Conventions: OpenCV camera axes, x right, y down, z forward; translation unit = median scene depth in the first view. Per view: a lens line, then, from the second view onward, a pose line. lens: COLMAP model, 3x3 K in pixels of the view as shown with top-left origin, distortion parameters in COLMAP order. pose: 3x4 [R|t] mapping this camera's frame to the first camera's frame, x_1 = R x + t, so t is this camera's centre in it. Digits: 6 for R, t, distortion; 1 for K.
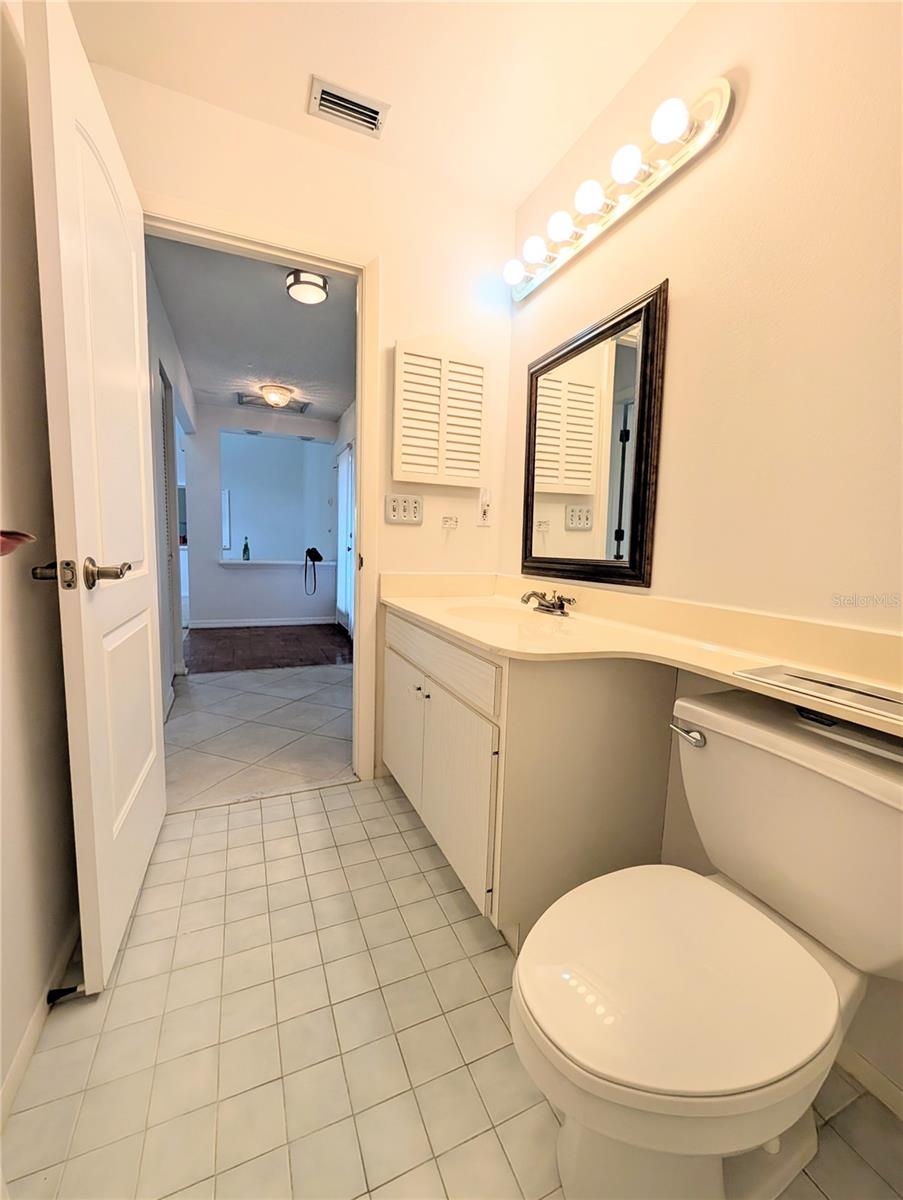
lens RADIAL K [[463.6, 0, 432.1], [0, 463.6, 596.1], [0, 0, 1]] dist [0.001665, 0.000351]
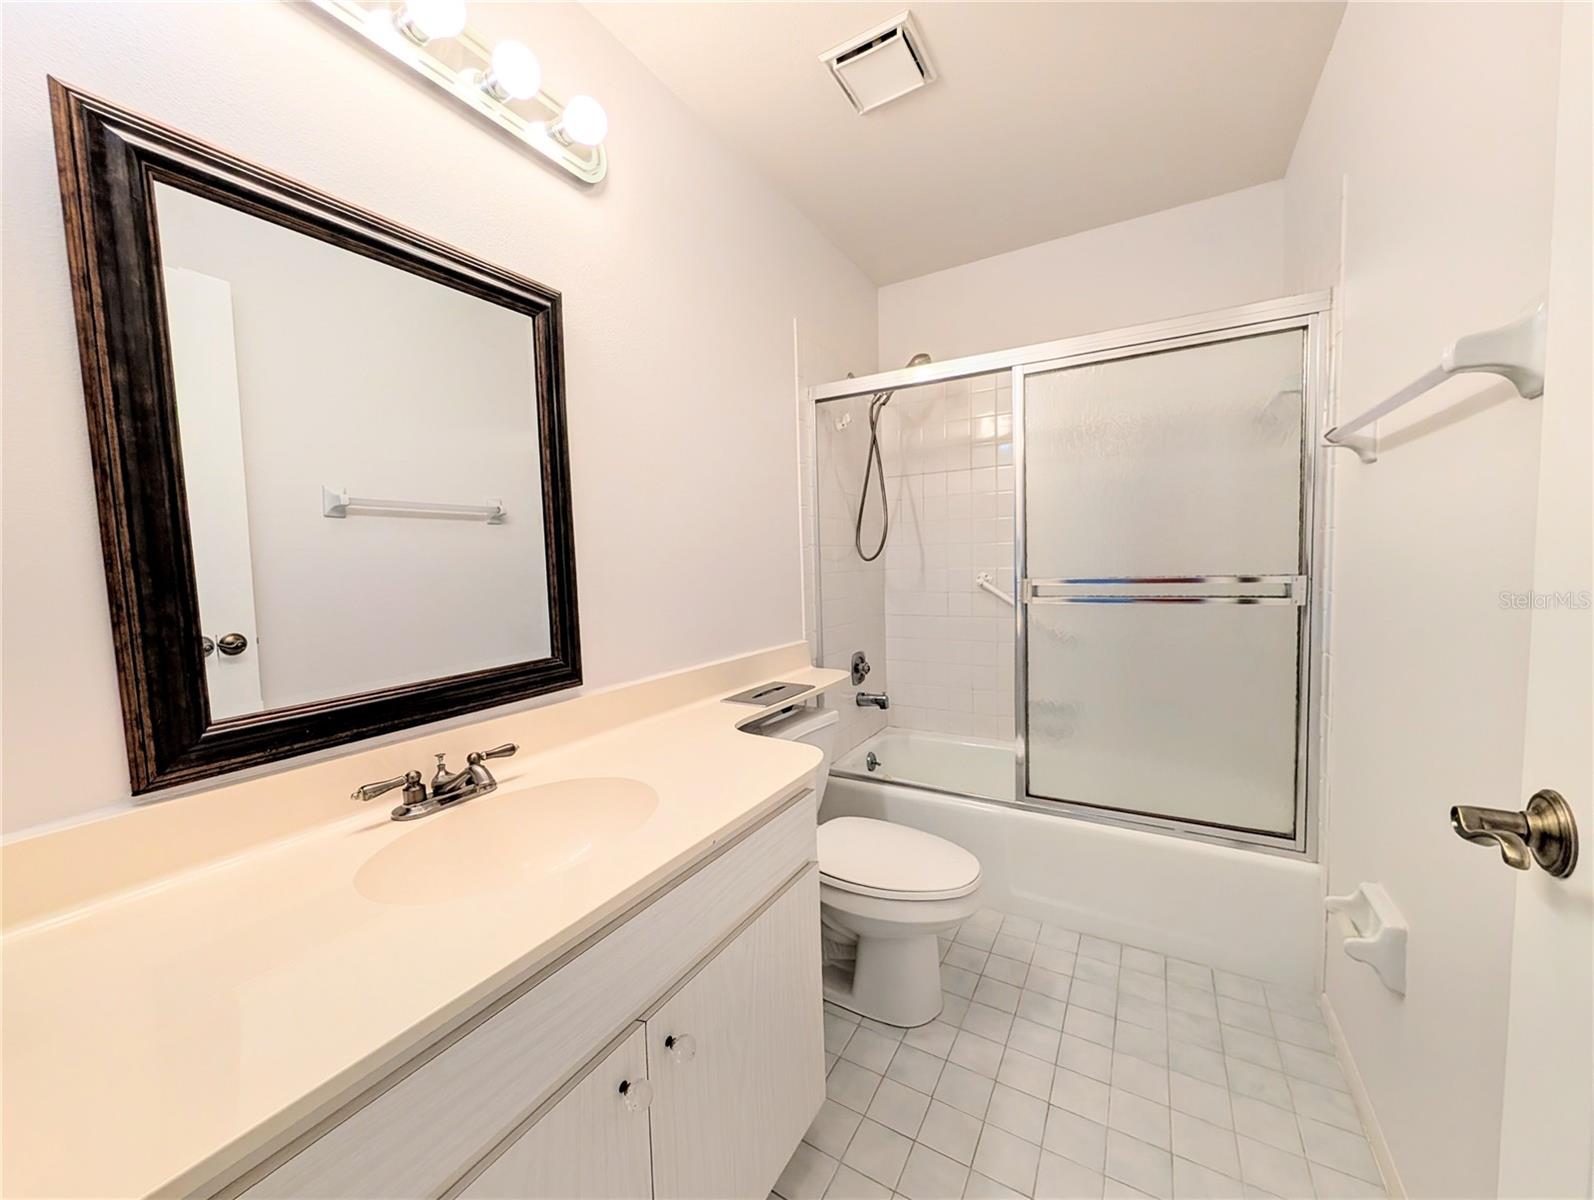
lens RADIAL K [[615.8, 0, 804.4], [0, 615.8, 600.1], [0, 0, 1]] dist [0.001665, 0.000351]
pose [[-0.616445, -0.060201, 0.785094, -0.489716], [0.108044, 0.981175, 0.160071, -0.246922], [-0.779950, 0.183500, -0.598336, 1.164748]]
